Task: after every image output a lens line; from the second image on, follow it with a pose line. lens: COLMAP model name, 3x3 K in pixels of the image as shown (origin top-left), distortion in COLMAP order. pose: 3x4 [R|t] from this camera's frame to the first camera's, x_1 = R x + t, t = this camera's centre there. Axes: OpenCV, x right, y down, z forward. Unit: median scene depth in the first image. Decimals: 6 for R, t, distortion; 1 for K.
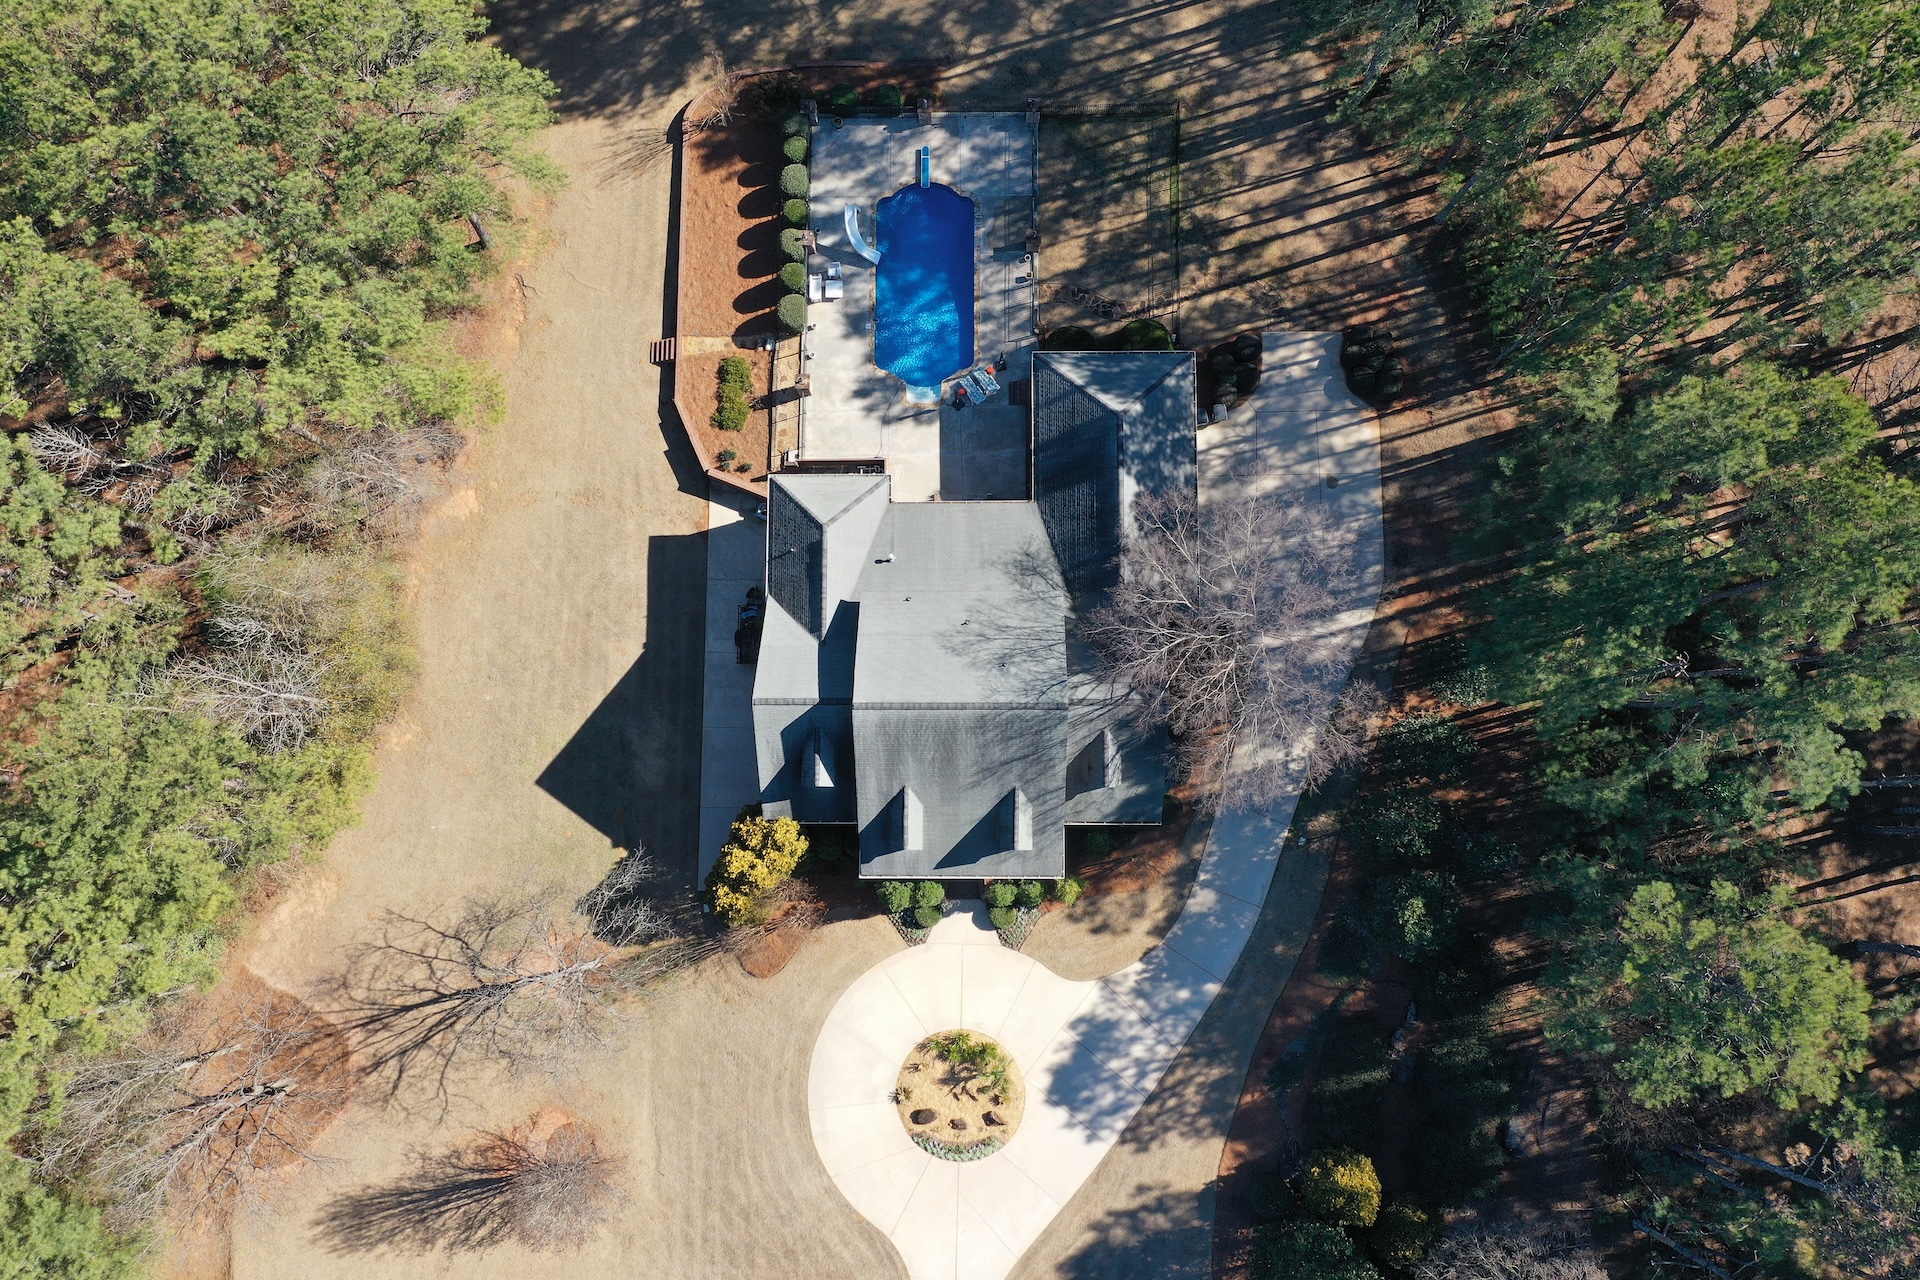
lens RADIAL K [[1523.8, 0, 957.3], [0, 1523.8, 641.5], [0, 0, 1]] dist [0.008876, -0.012658]
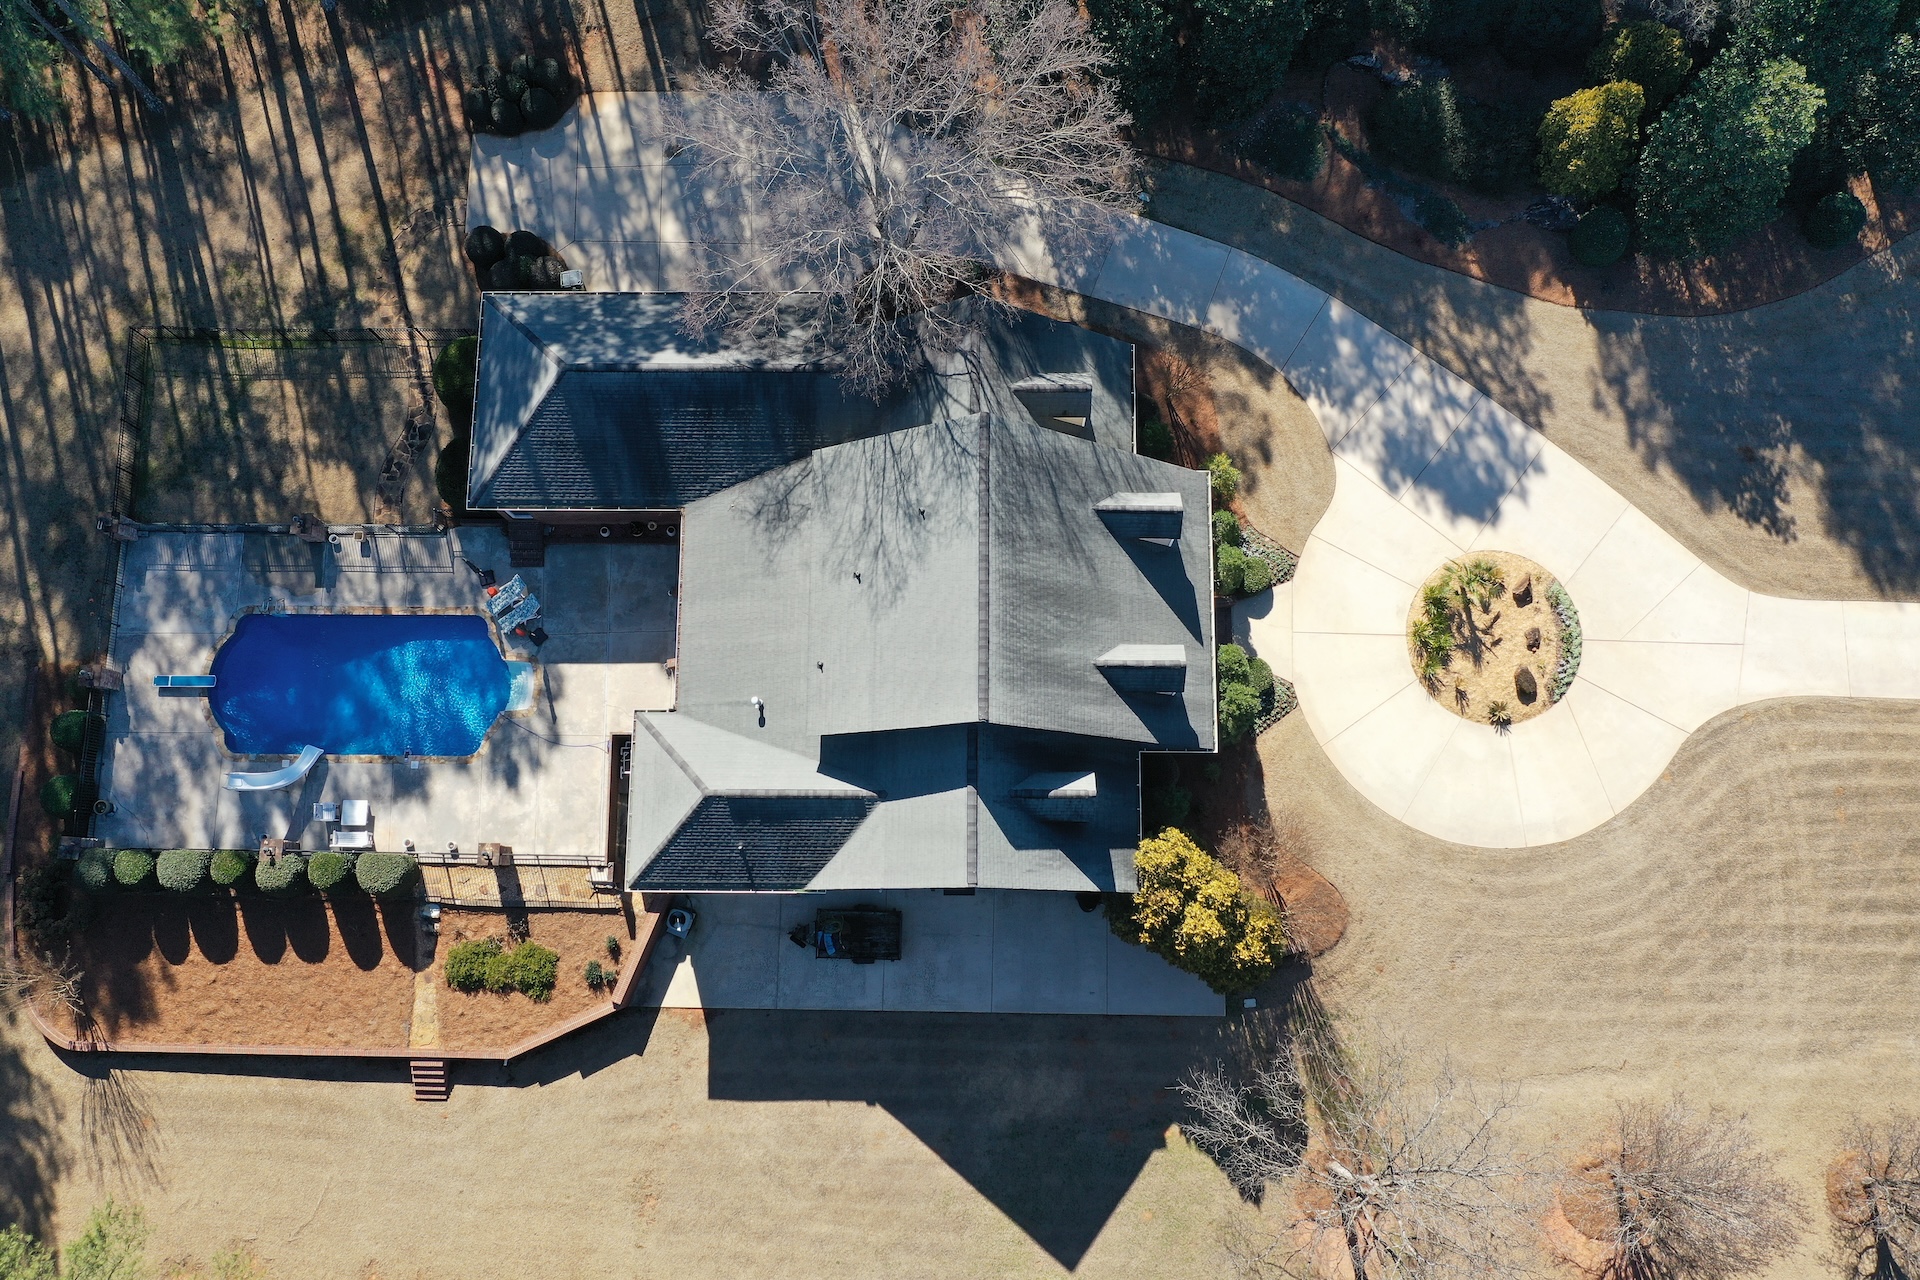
lens RADIAL K [[1523.8, 0, 965.1], [0, 1523.8, 626.7], [0, 0, 1]] dist [0.008876, -0.012658]
pose [[0.003550, -0.976992, 0.213245, -0.145592], [0.995537, 0.023565, 0.091388, -0.023322], [-0.094310, 0.211969, 0.972715, 0.294986]]
